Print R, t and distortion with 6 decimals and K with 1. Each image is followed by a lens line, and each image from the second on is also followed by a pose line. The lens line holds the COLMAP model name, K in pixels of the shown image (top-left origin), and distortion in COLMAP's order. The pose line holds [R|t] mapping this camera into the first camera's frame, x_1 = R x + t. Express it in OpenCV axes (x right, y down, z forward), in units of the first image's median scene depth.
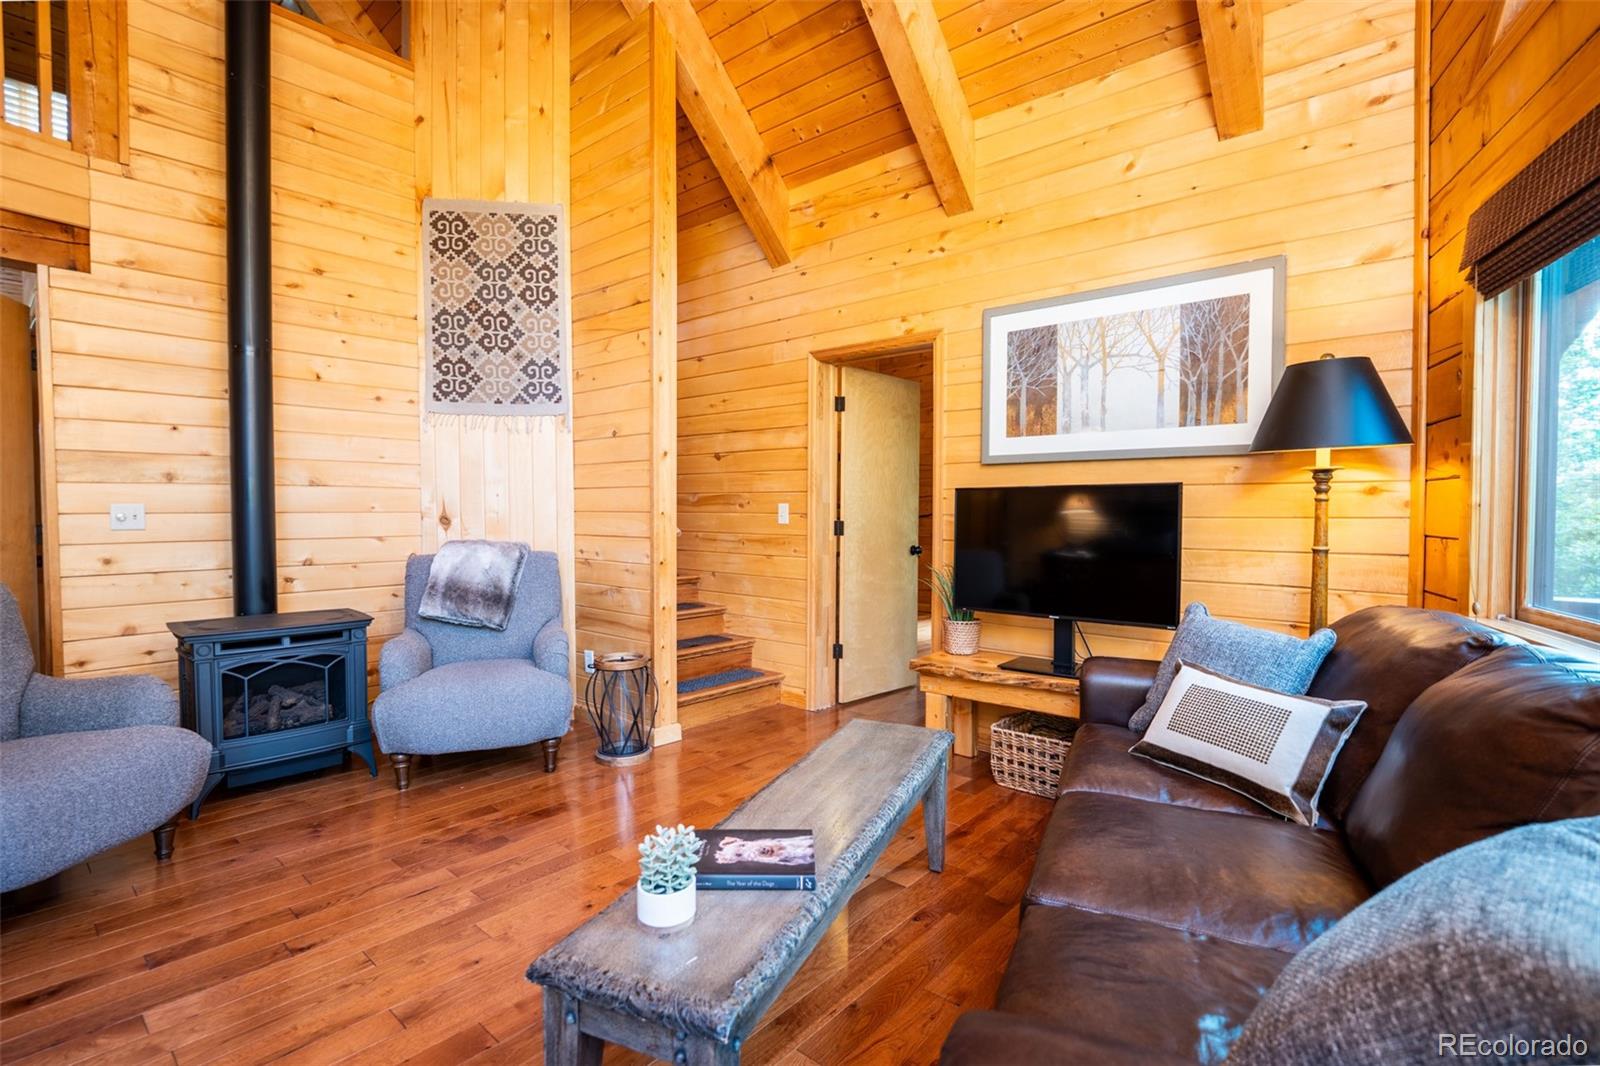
lens RADIAL K [[748.3, 0, 795.0], [0, 748.3, 532.5], [0, 0, 1]] dist [-0.011562, 0.000612]
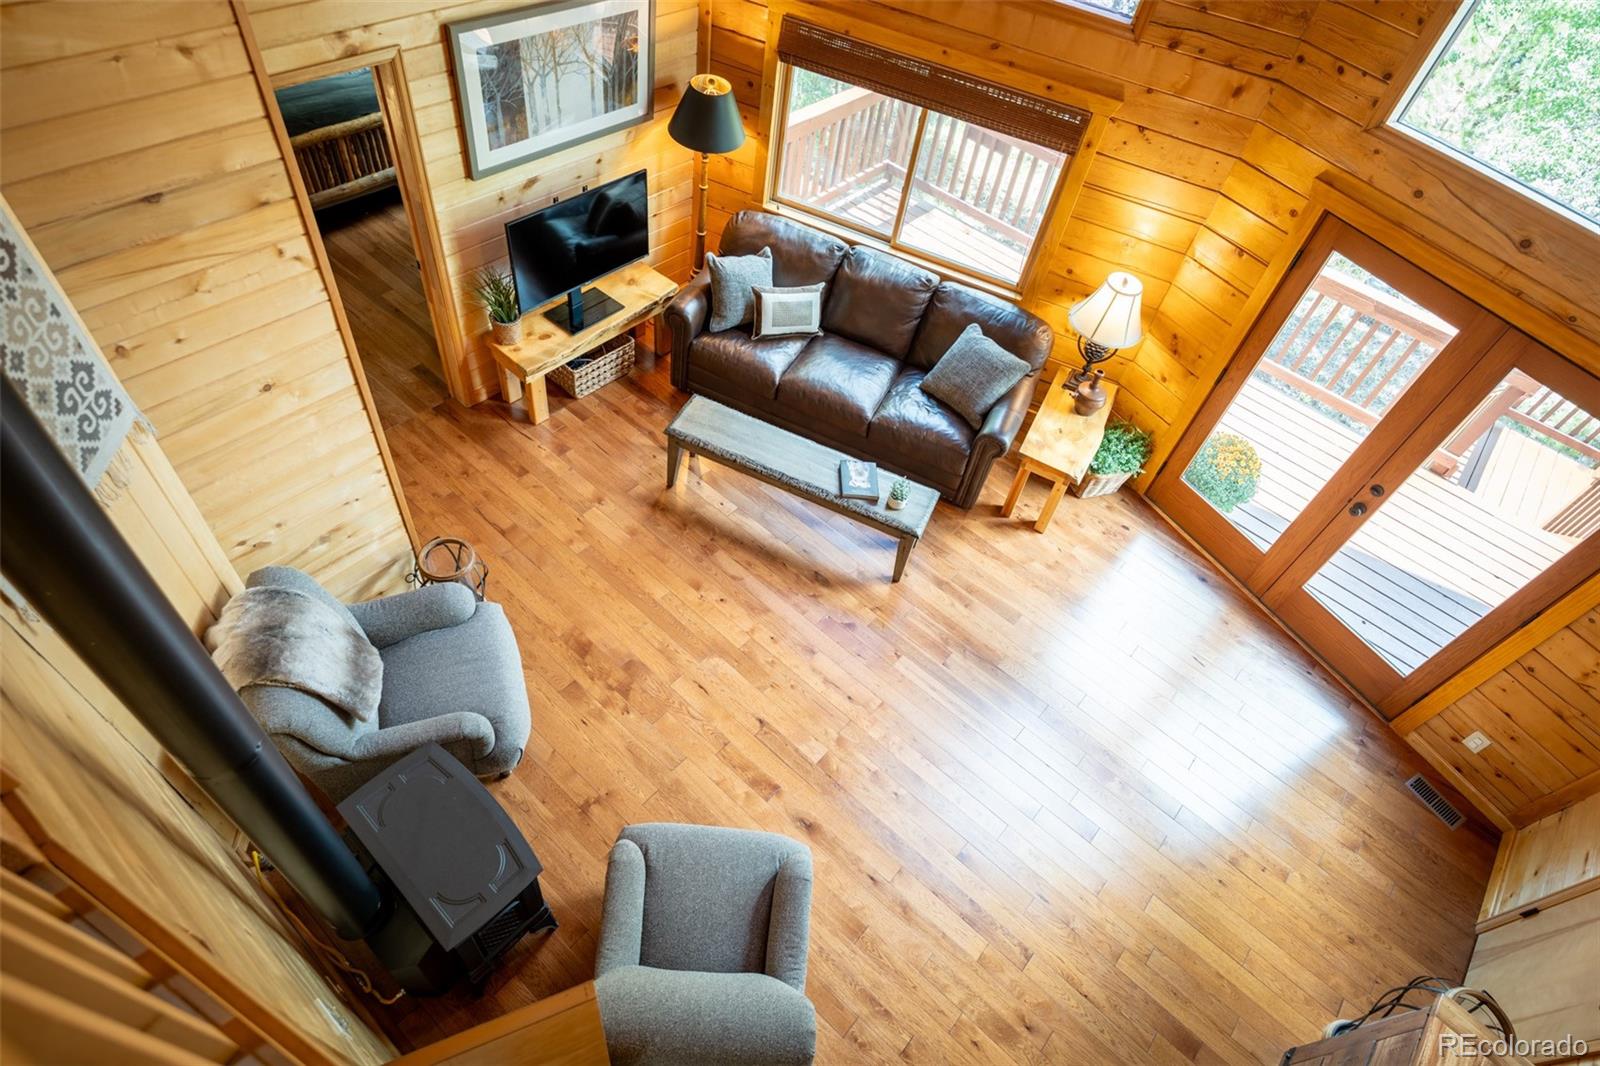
lens RADIAL K [[858.7, 0, 799.3], [0, 858.7, 538.2], [0, 0, 1]] dist [-0.028881, -0.000746]
pose [[-0.005513, -0.773275, 0.634047, -1.016826], [-0.100537, 0.631272, 0.769017, -0.834379], [-0.994918, -0.059506, -0.081223, 0.680126]]
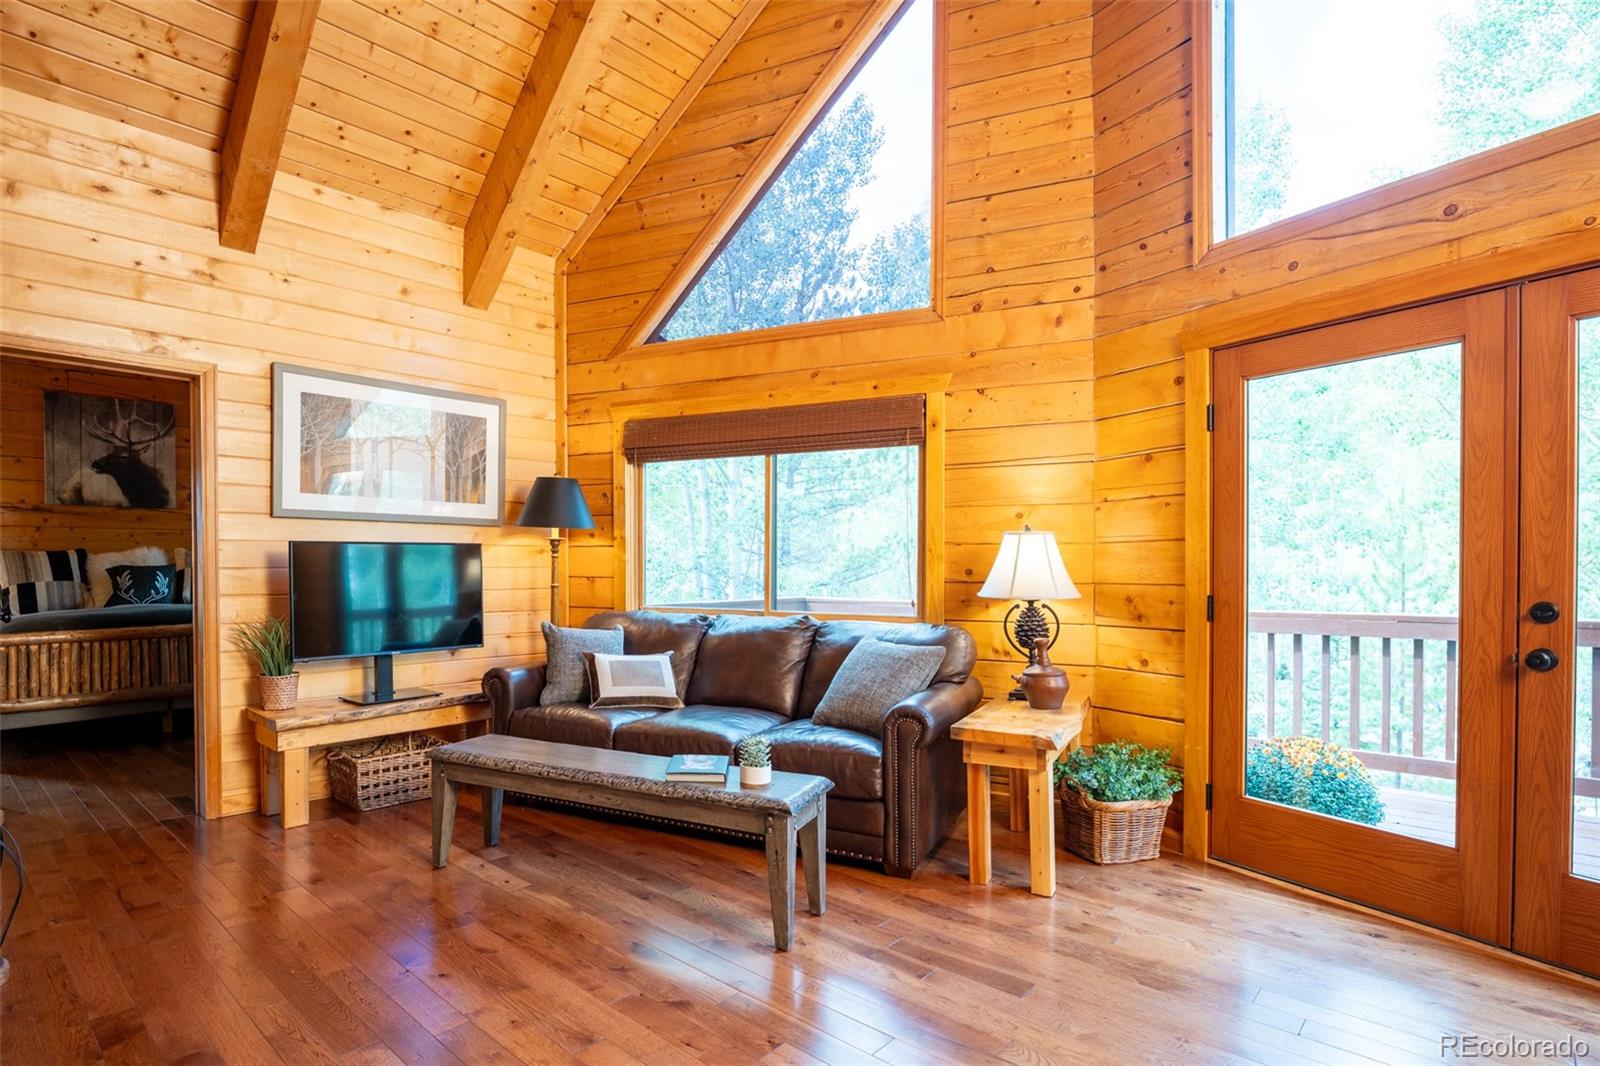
lens RADIAL K [[821.4, 0, 736.1], [0, 821.4, 570.4], [0, 0, 1]] dist [-0.019109, -0.002068]
pose [[0.046143, -0.007108, 0.998910, -0.895793], [0.029905, 0.999536, 0.005731, -0.008278], [-0.998487, 0.029608, 0.046334, 0.380643]]
